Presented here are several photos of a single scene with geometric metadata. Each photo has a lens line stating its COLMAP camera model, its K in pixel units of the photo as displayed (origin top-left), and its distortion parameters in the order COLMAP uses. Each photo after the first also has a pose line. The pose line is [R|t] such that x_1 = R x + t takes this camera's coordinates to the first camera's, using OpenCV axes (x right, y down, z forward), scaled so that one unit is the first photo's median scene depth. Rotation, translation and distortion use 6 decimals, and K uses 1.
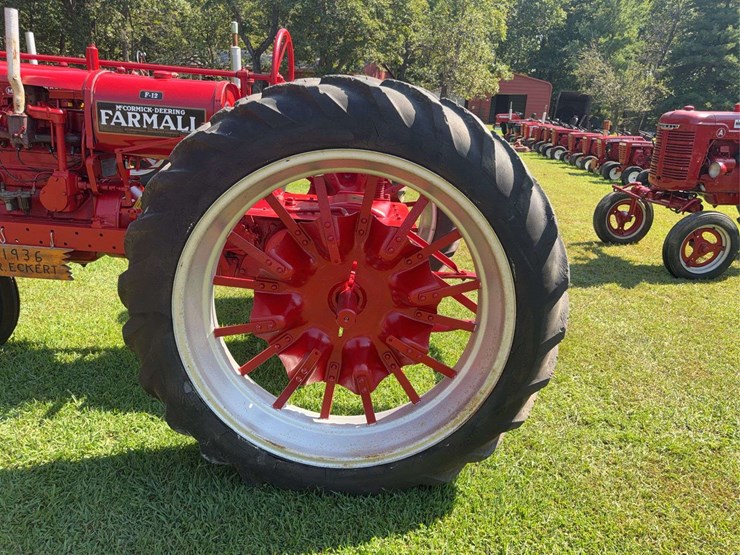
lens RADIAL K [[532.4, 0, 370.7], [0, 532.4, 272.1], [0, 0, 1]] dist [0.013742, -0.019033]
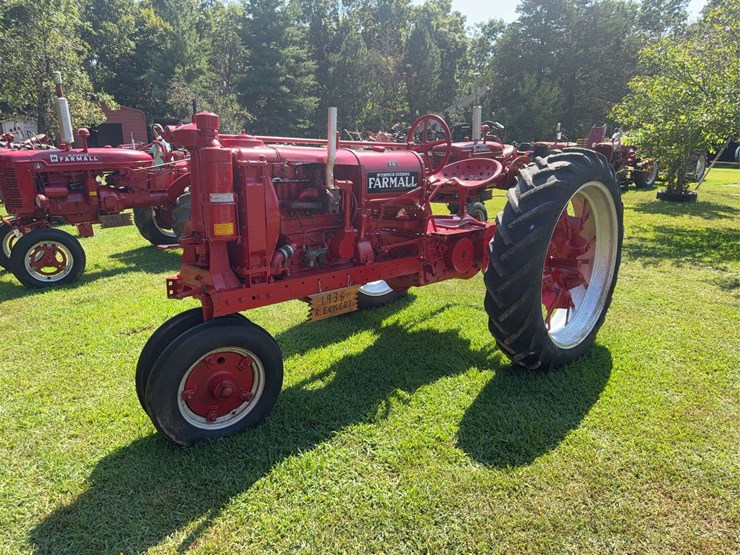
lens RADIAL K [[537.5, 0, 370.0], [0, 537.5, 277.5], [0, 0, 1]] dist [-0.005202, -0.003767]
pose [[0.707495, -0.223478, 0.670454, -1.470693], [0.243765, 0.967633, 0.065302, -0.145539], [-0.663347, 0.117232, 0.739072, 0.011918]]
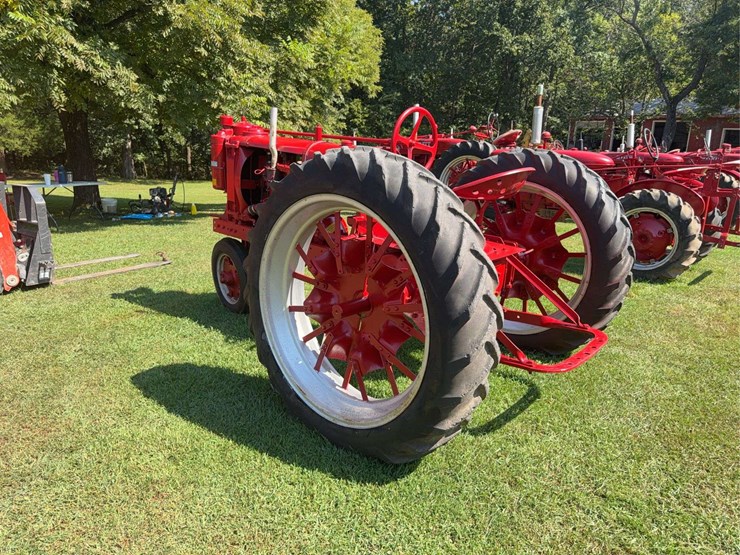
lens RADIAL K [[537.5, 0, 370.0], [0, 537.5, 277.5], [0, 0, 1]] dist [-0.005202, -0.003767]
pose [[0.736813, 0.141328, -0.661161, 0.708952], [-0.193742, 0.981033, -0.006208, -0.007843], [0.647743, 0.132669, 0.750219, -0.025829]]
